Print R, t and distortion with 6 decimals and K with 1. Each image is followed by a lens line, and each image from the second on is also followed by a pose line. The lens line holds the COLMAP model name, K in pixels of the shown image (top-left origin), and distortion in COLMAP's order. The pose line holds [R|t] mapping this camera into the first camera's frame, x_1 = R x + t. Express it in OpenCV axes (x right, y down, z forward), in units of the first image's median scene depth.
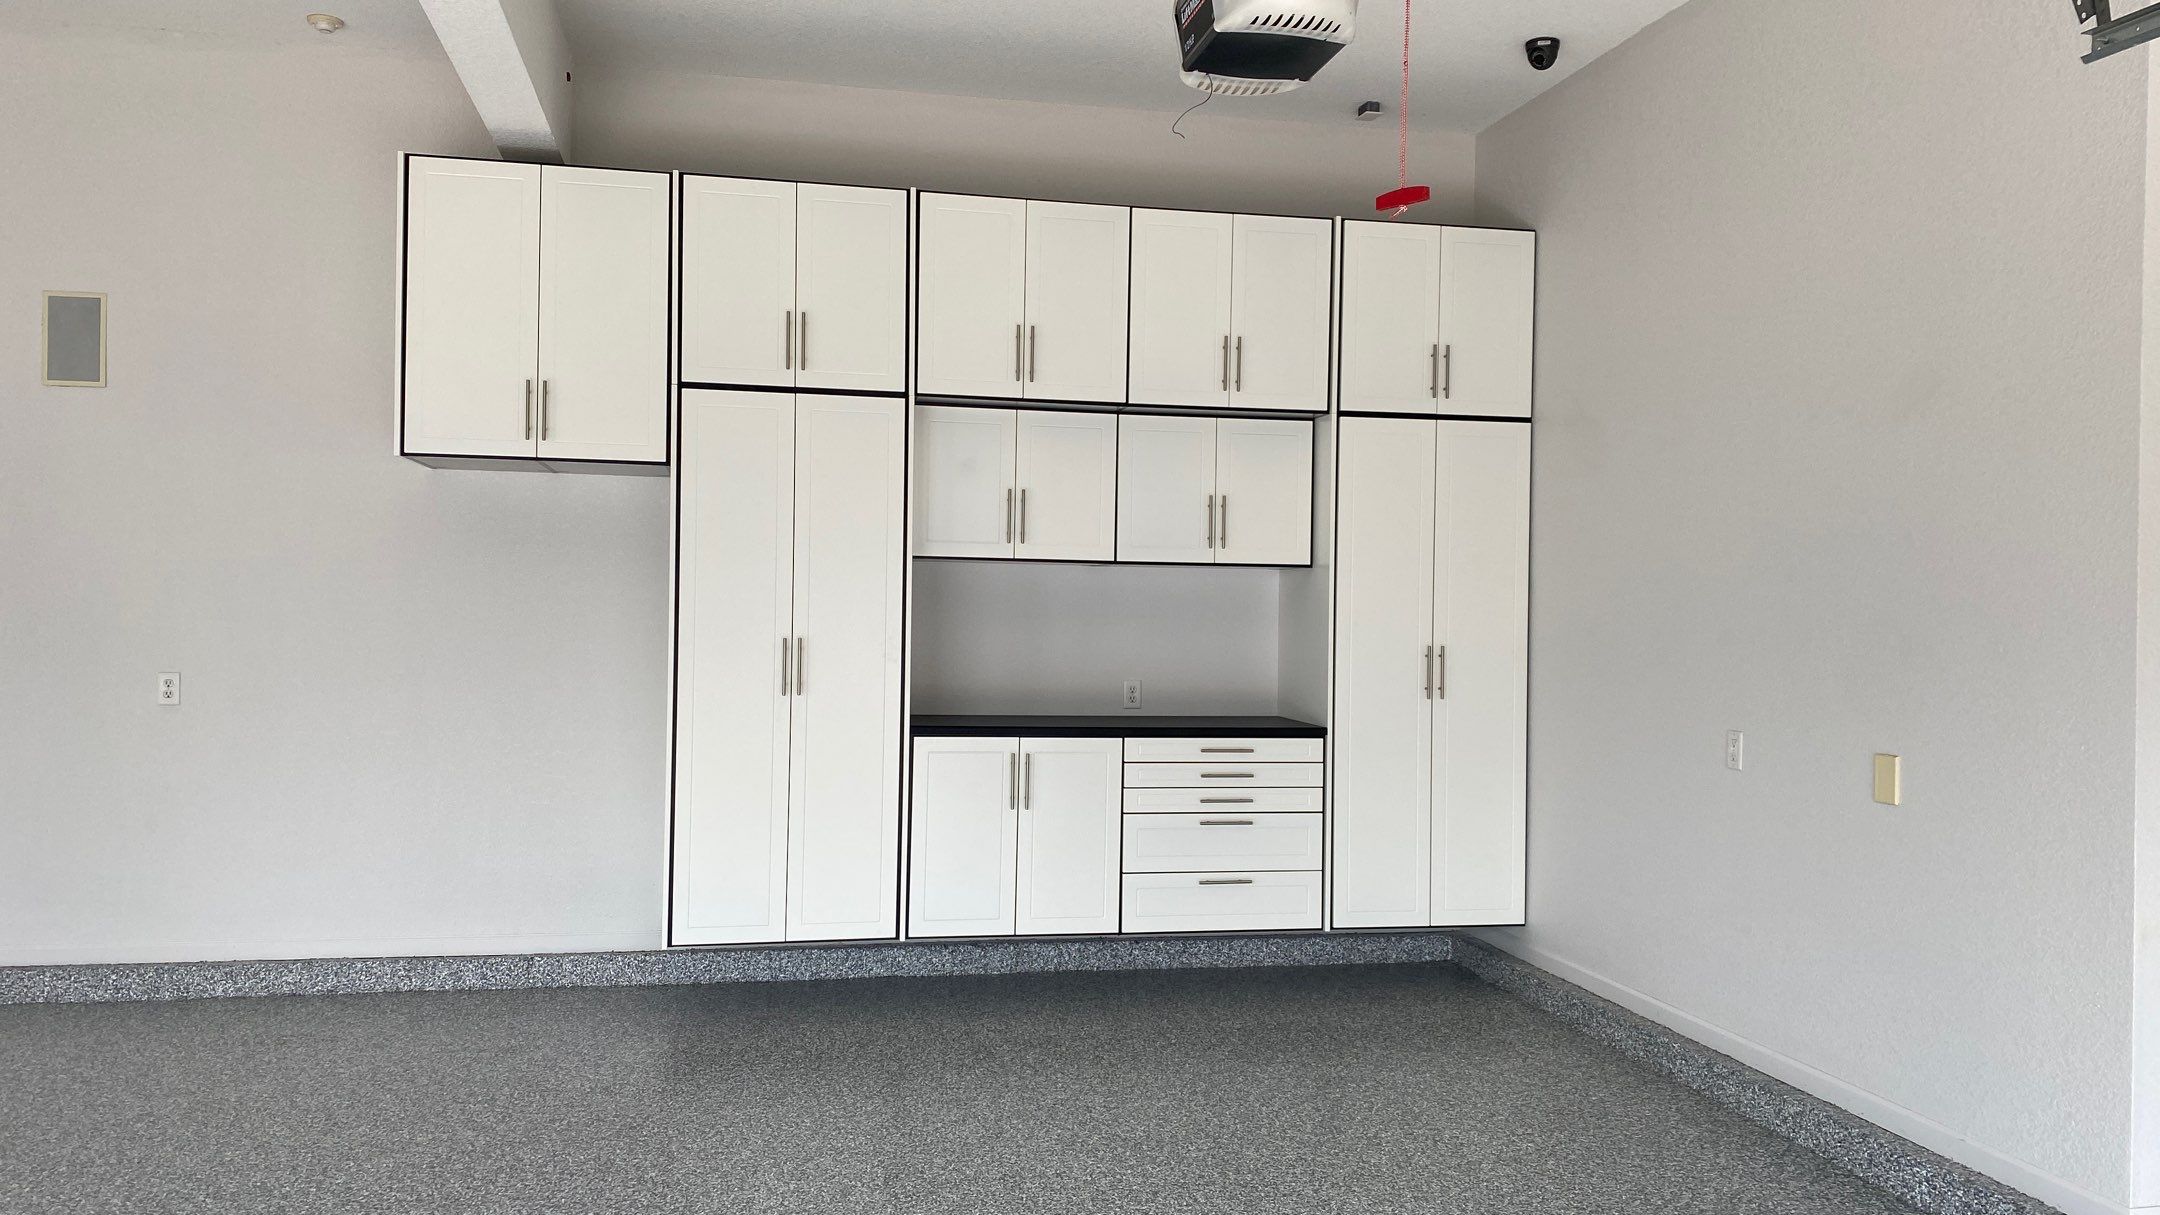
lens RADIAL K [[1632.0, 0, 1065.0], [0, 1632.0, 595.6], [0, 0, 1]] dist [0.040488, -0.062259]
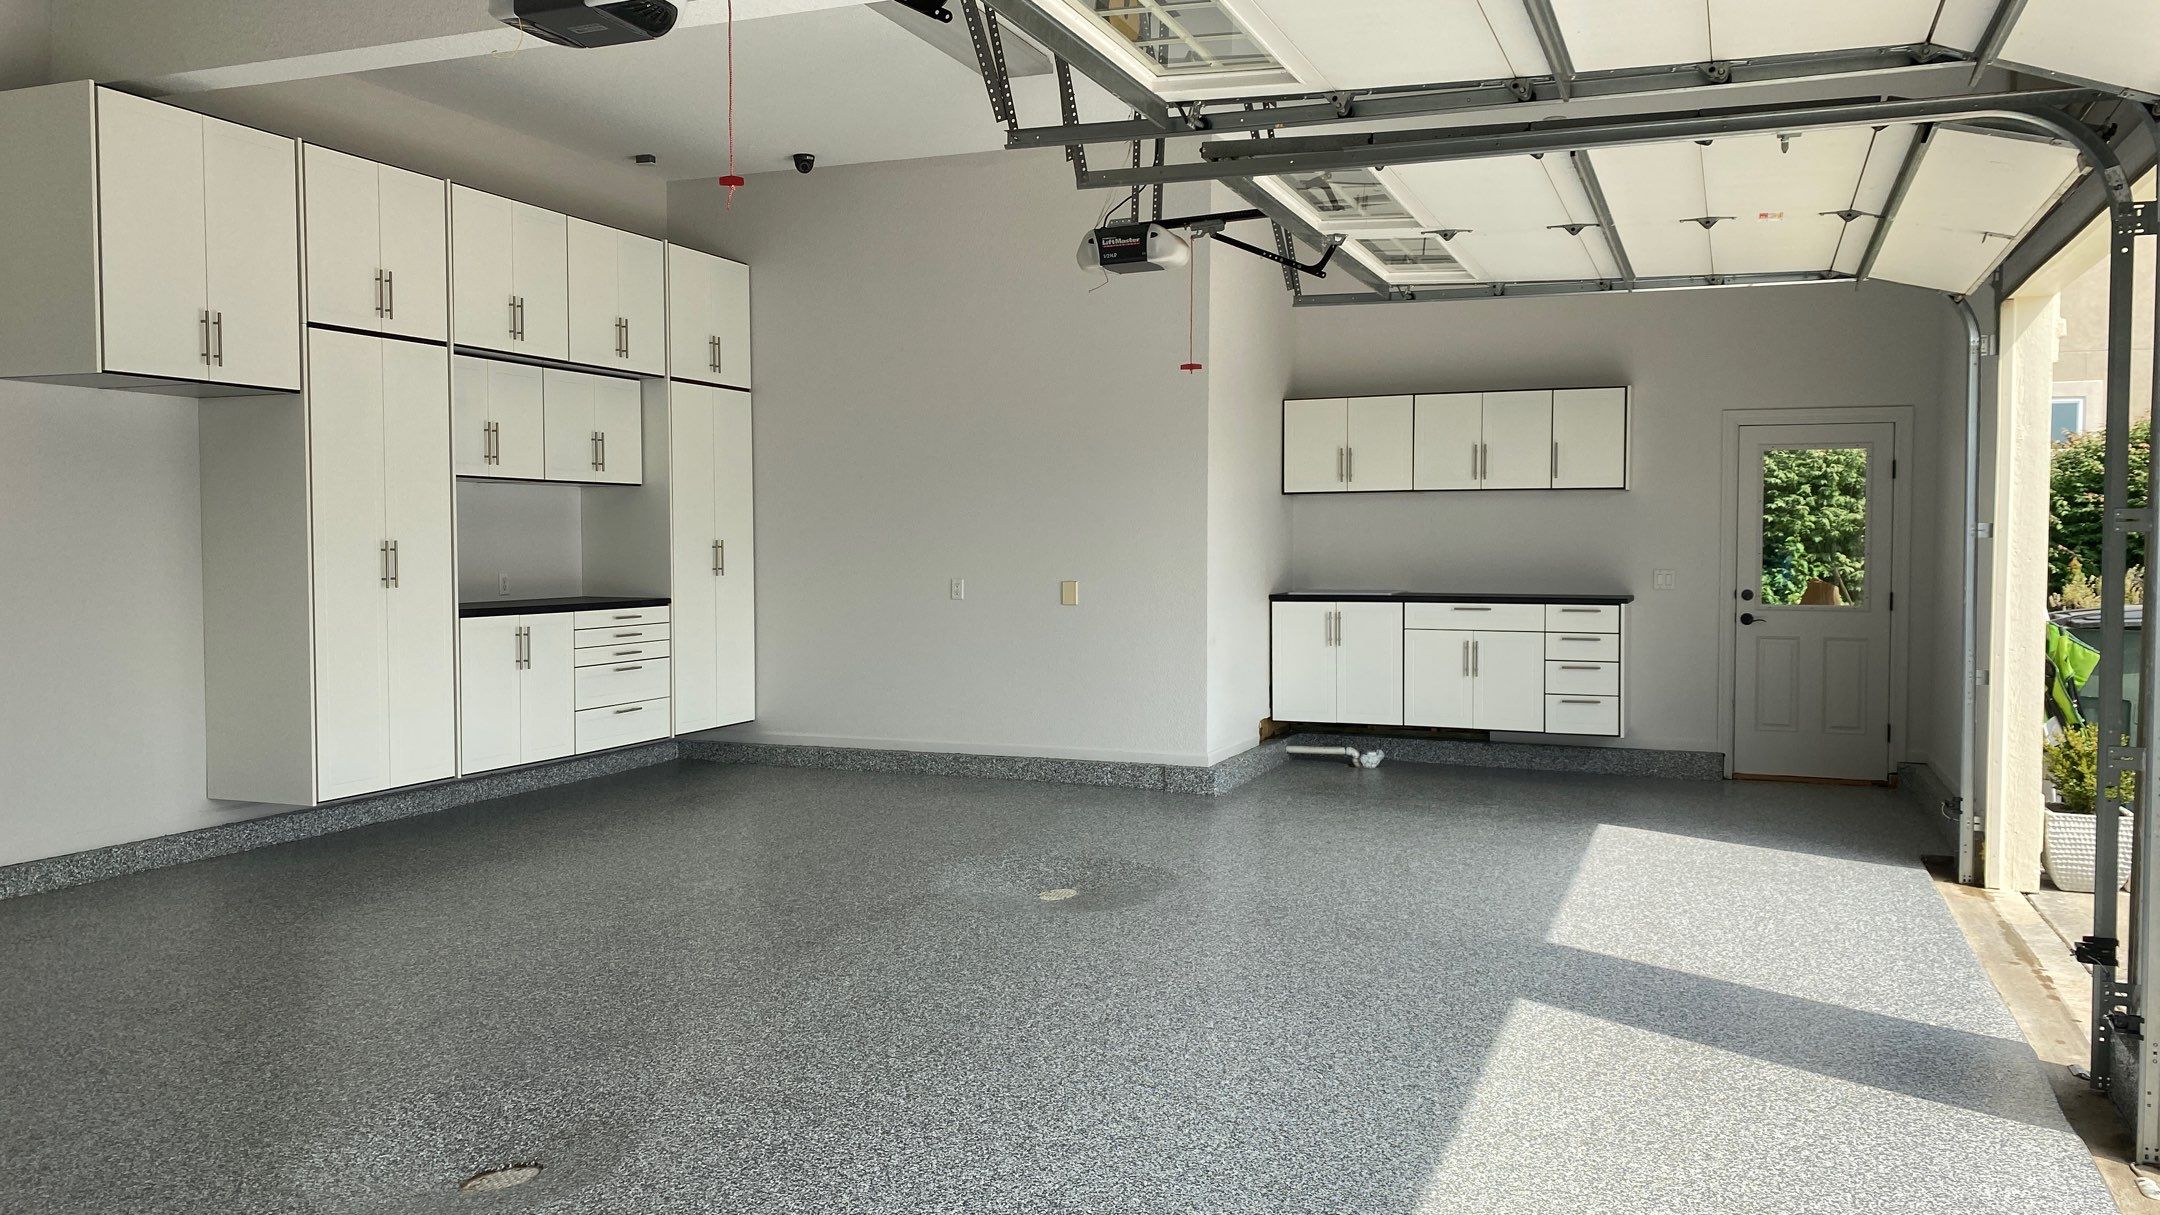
lens RADIAL K [[1632.0, 0, 1082.5], [0, 1632.0, 604.7], [0, 0, 1]] dist [0.040488, -0.062259]
pose [[0.548340, -0.051578, 0.834664, -0.868644], [0.006632, 0.998333, 0.057336, 0.006730], [-0.836229, -0.025904, 0.547768, -0.100128]]
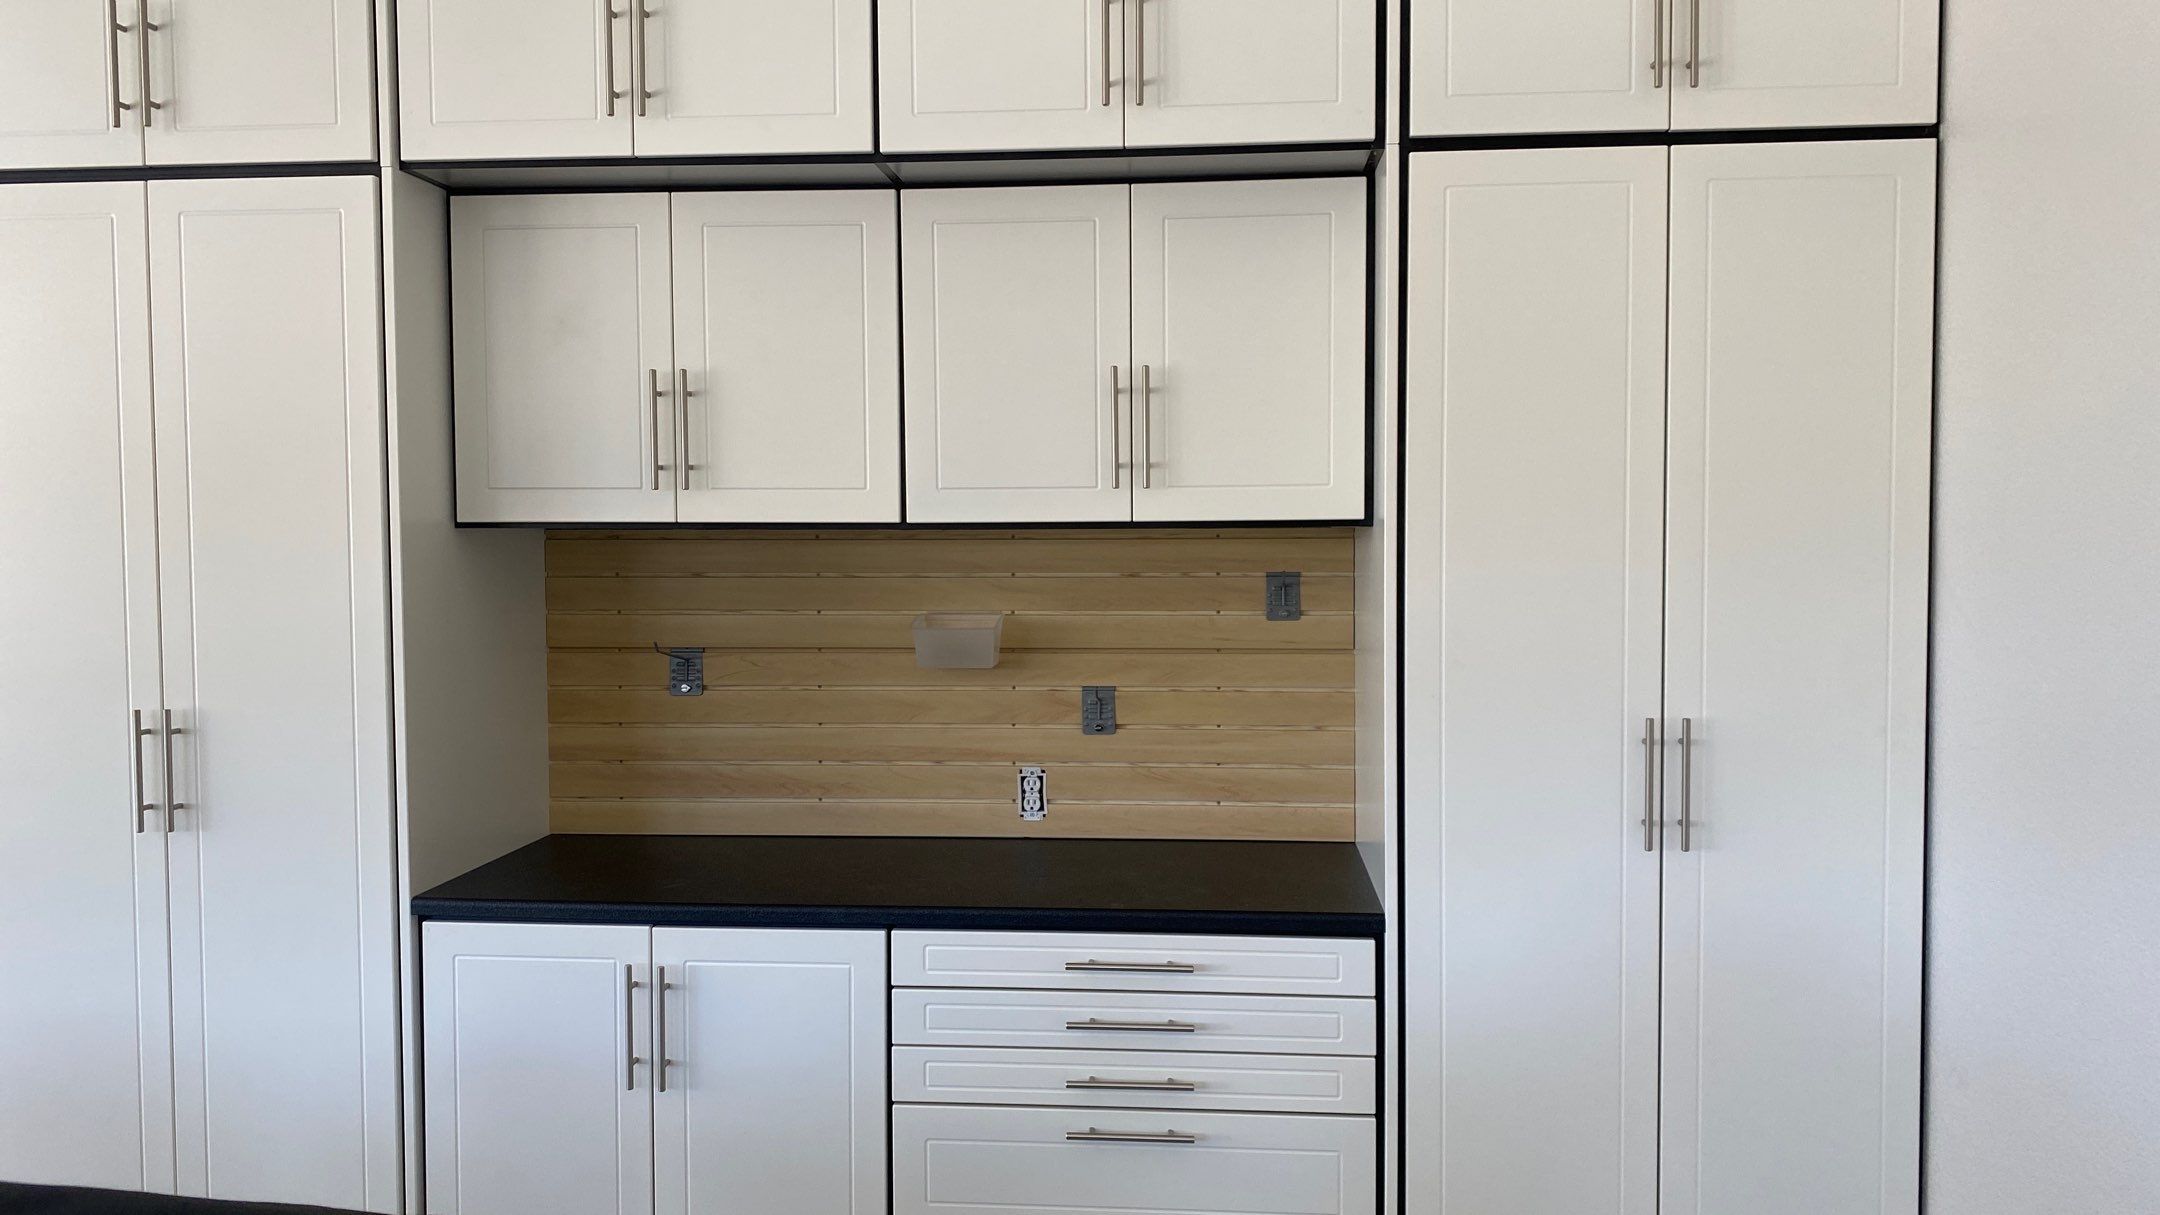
lens RADIAL K [[1632.0, 0, 1151.2], [0, 1632.0, 638.9], [0, 0, 1]] dist [0.040488, -0.062259]
pose [[0.961387, -0.005550, -0.275144, 0.223914], [0.020136, 0.998535, 0.050214, -0.011578], [0.274463, -0.053816, 0.960091, 0.602456]]
